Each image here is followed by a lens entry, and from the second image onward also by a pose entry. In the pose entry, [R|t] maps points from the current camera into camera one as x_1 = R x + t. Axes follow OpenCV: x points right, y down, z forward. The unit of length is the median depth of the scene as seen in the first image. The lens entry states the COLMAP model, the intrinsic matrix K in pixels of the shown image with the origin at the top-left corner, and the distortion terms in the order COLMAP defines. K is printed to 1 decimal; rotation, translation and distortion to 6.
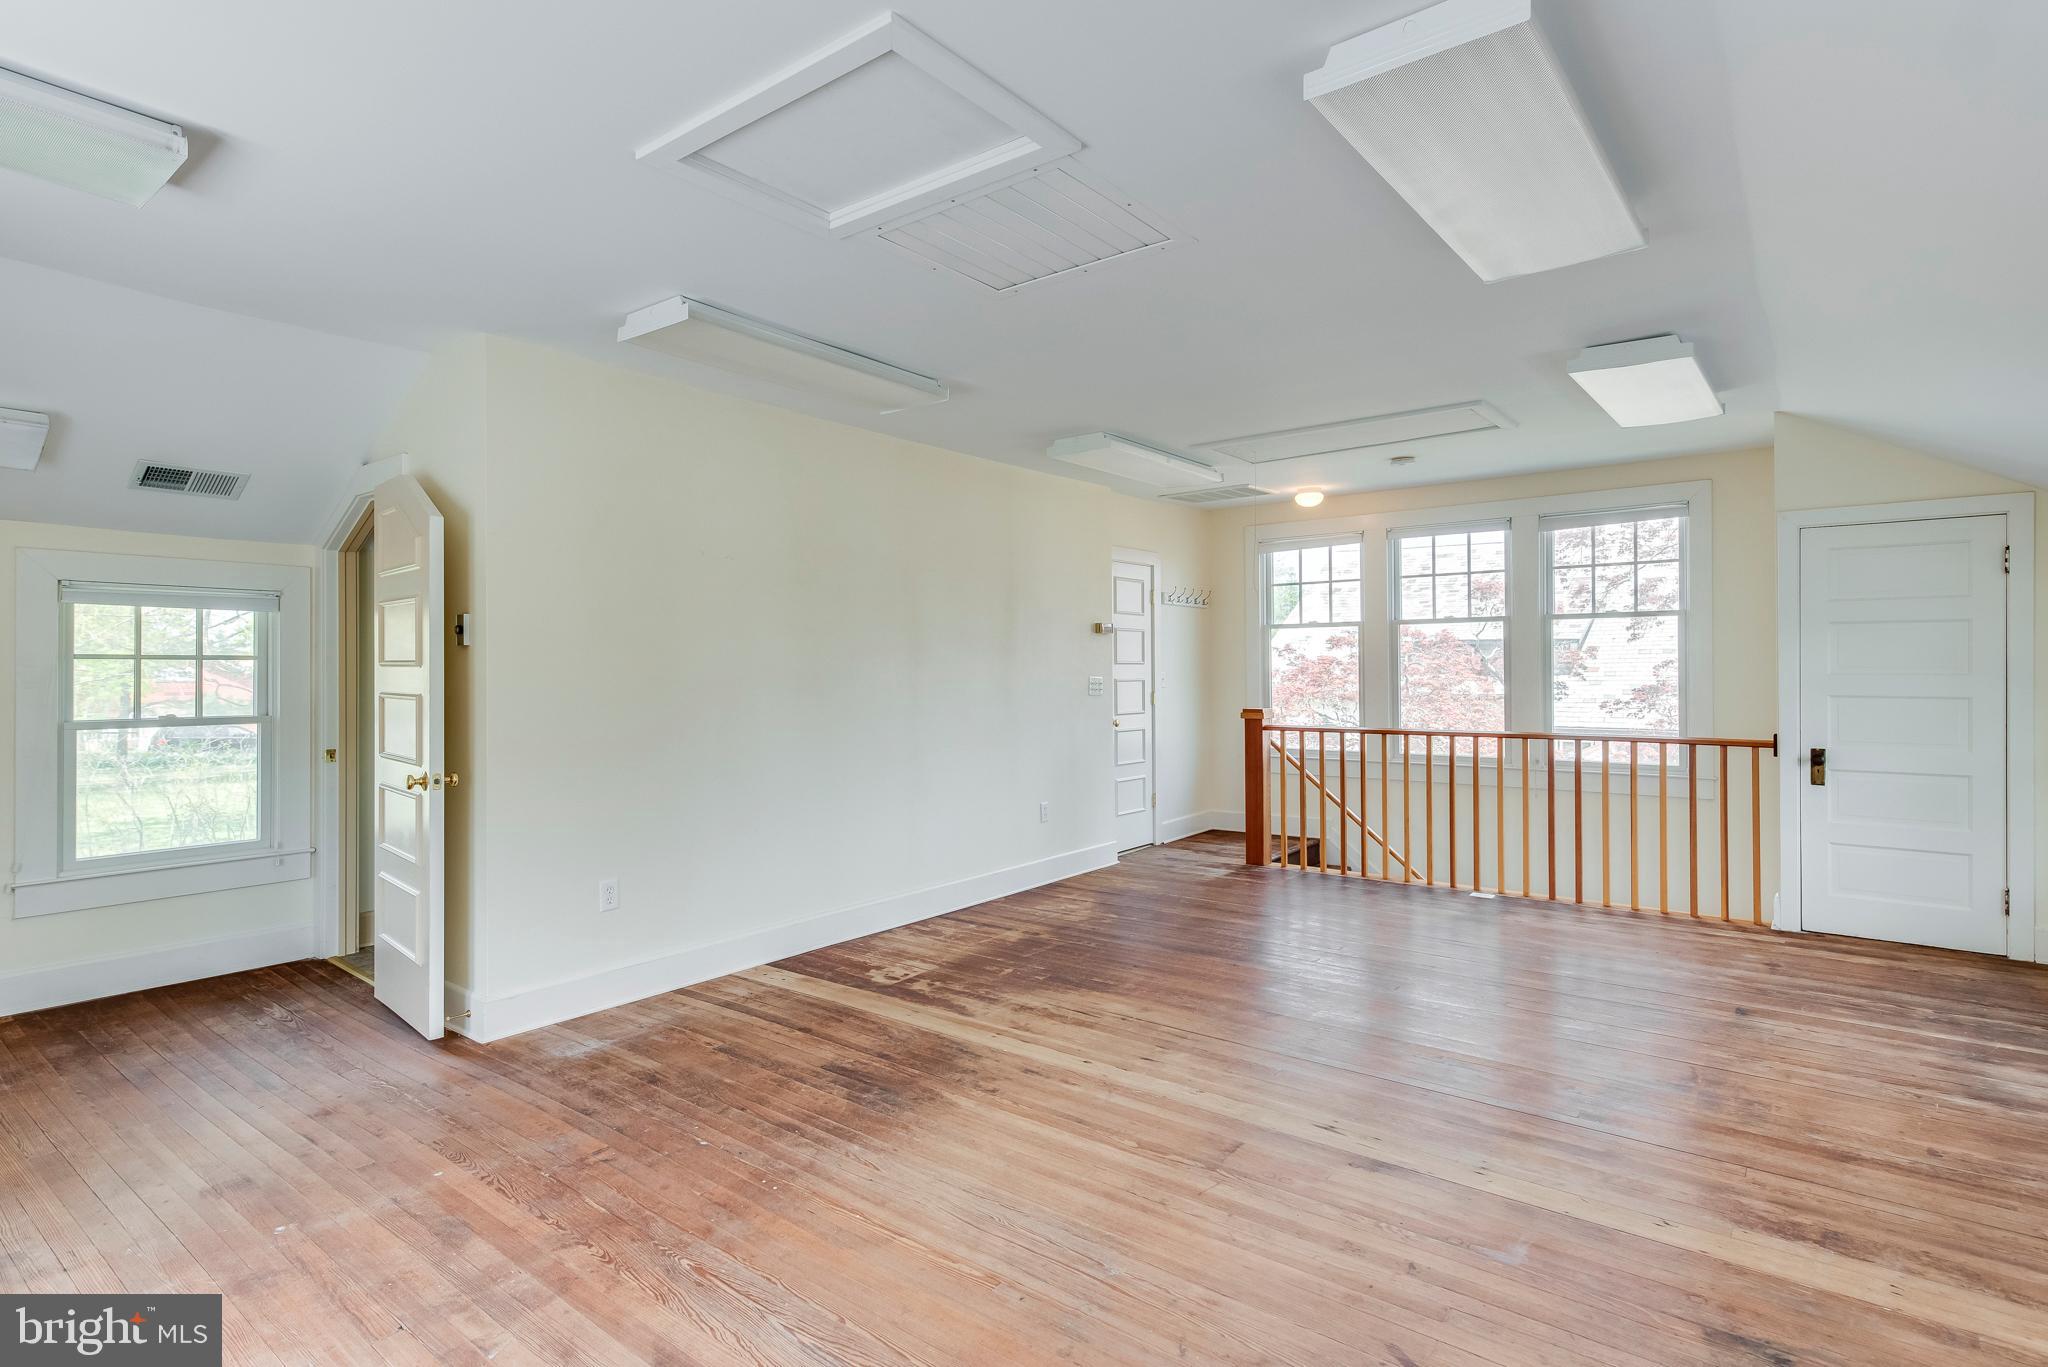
lens RADIAL K [[1026.3, 0, 1024.7], [0, 1026.3, 677.1], [0, 0, 1]] dist [0.004825, 0.000855]
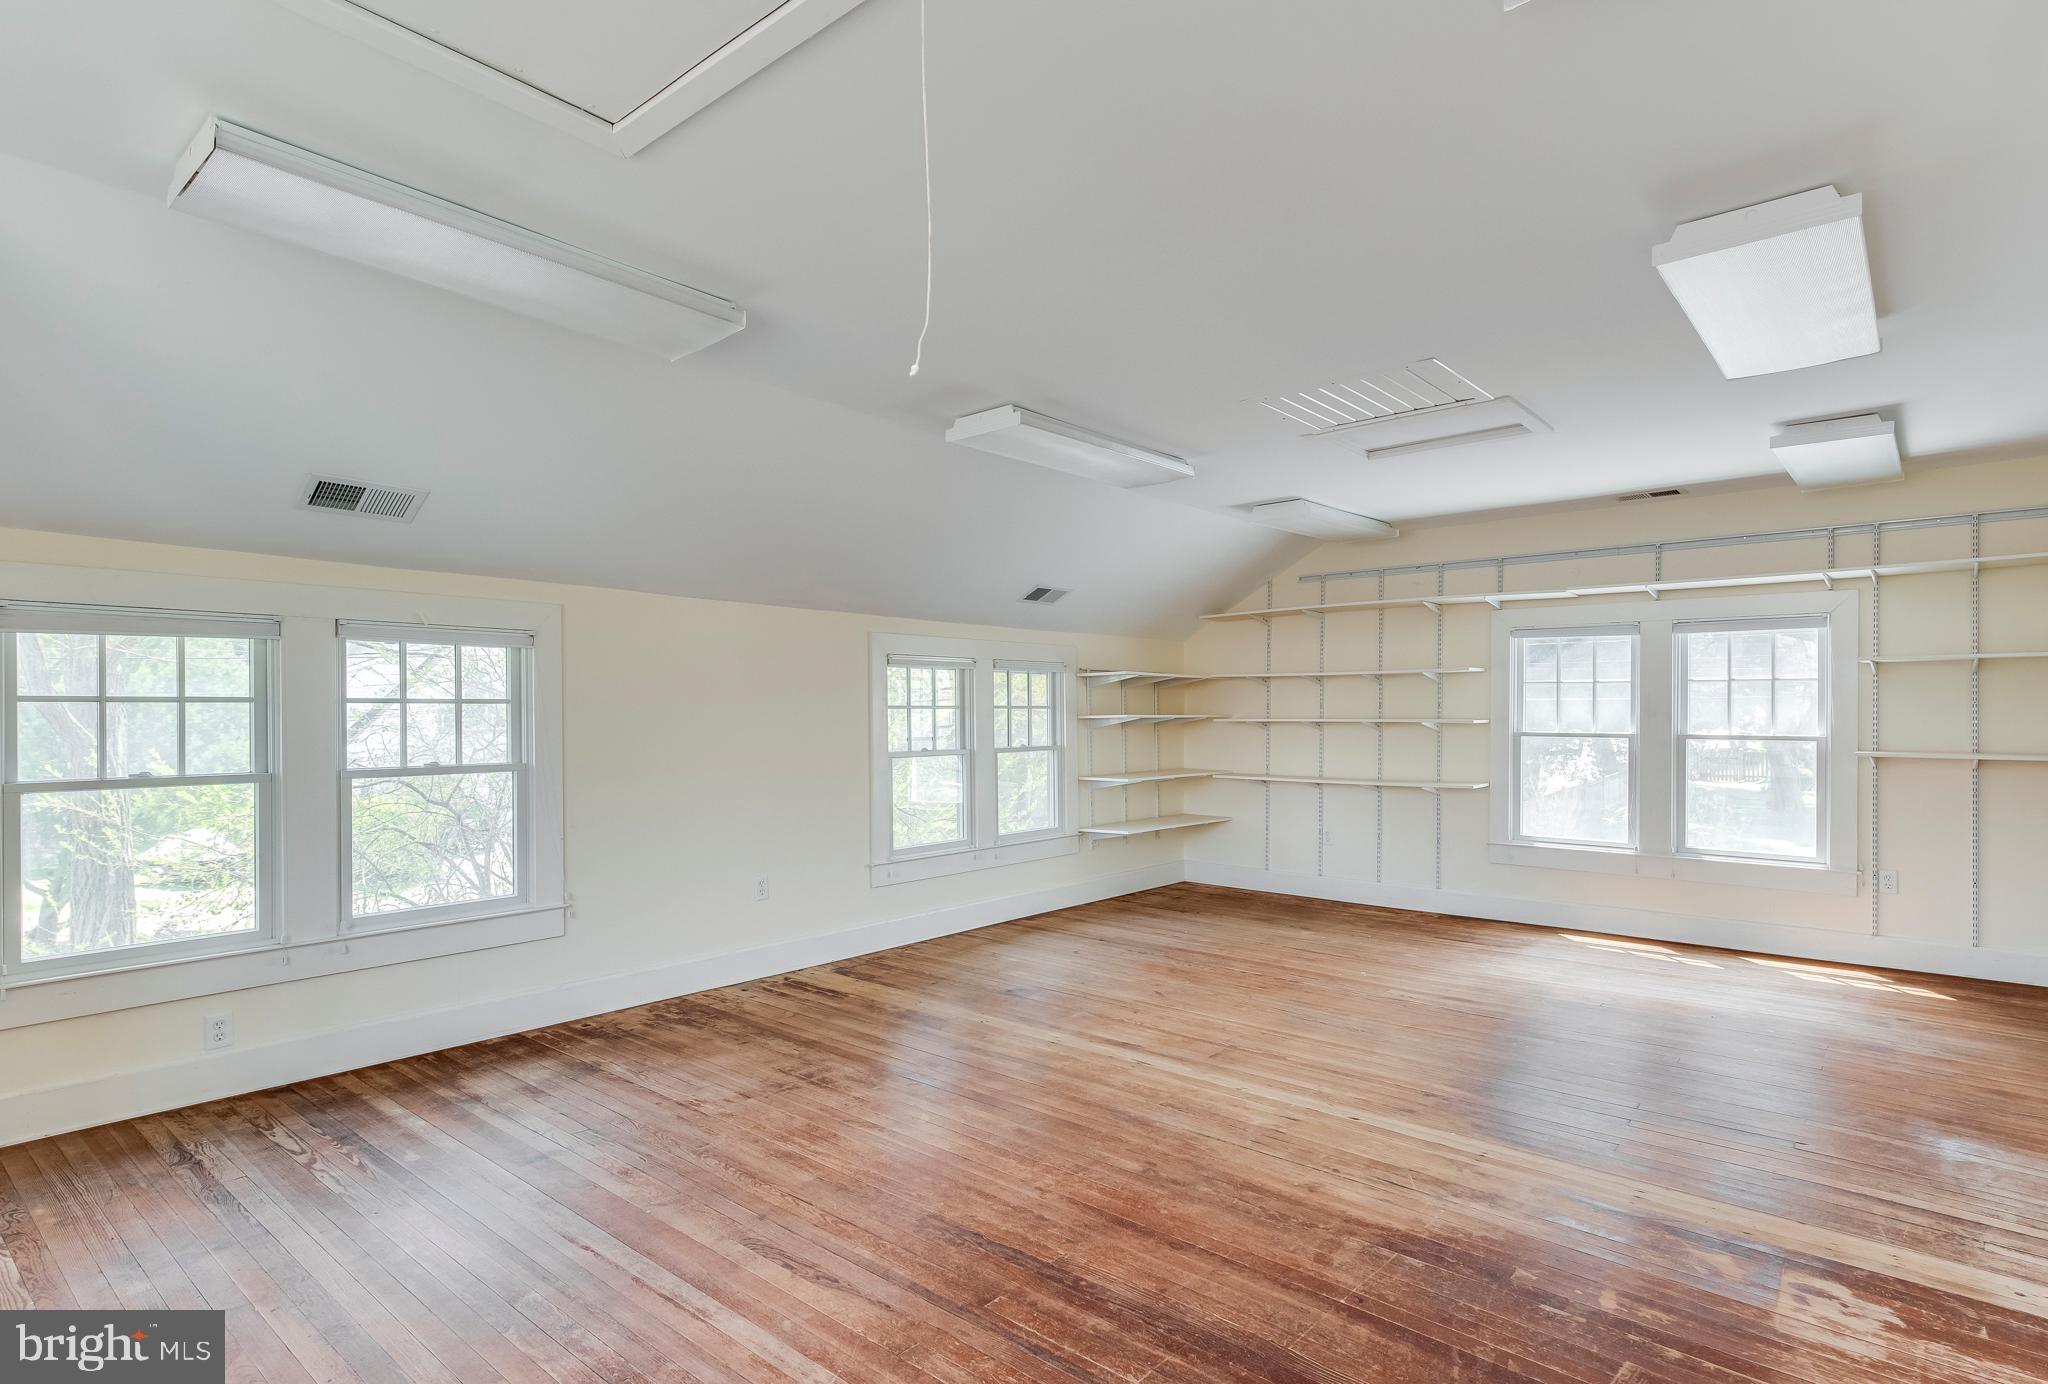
lens RADIAL K [[1060.5, 0, 1025.4], [0, 1060.5, 702.4], [0, 0, 1]] dist [0.000530, -0.000114]
pose [[-0.999079, 0.006262, 0.042442, 0.319693], [0.006116, 0.999975, -0.003565, -0.016886], [-0.042463, -0.003302, -0.999093, 1.971400]]
